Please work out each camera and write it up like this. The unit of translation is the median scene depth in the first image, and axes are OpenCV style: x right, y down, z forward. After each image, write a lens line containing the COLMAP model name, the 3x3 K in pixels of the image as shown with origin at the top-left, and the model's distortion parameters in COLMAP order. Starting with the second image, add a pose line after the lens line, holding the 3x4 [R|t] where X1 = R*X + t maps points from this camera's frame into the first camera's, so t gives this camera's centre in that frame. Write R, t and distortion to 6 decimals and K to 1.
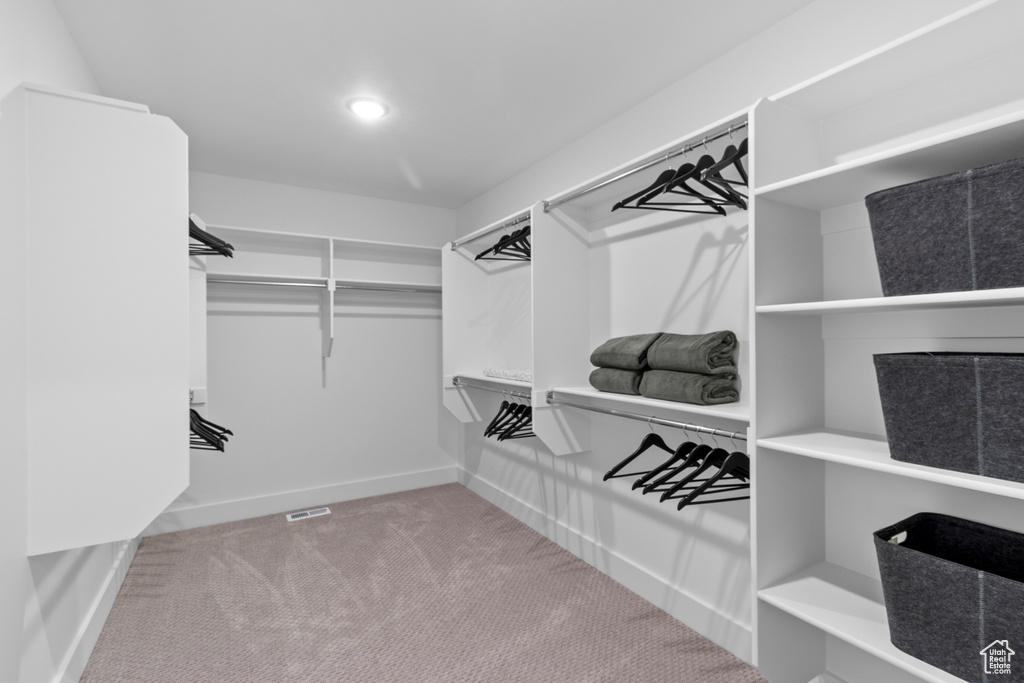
lens RADIAL K [[481.7, 0, 514.1], [0, 481.7, 339.6], [0, 0, 1]] dist [0.000128, -0.000239]
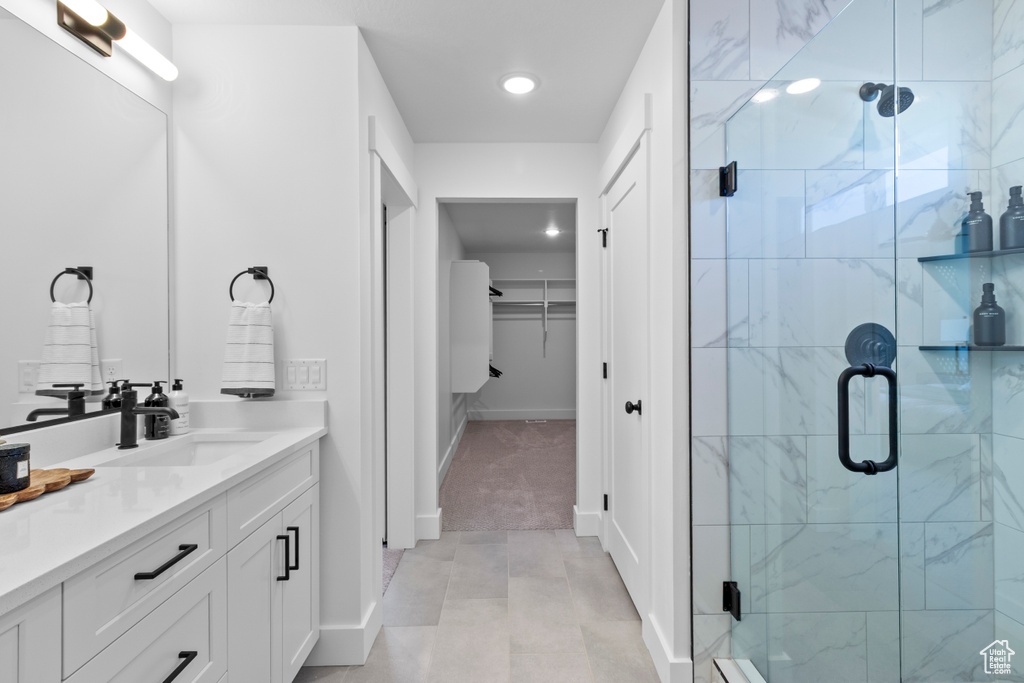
lens RADIAL K [[481.7, 0, 512.6], [0, 481.7, 340.2], [0, 0, 1]] dist [0.000128, -0.000239]
pose [[0.879835, -0.000944, -0.475277, 0.447836], [-0.000168, 0.999997, -0.002298, 0.040922], [0.475278, 0.002101, 0.879833, -0.818591]]
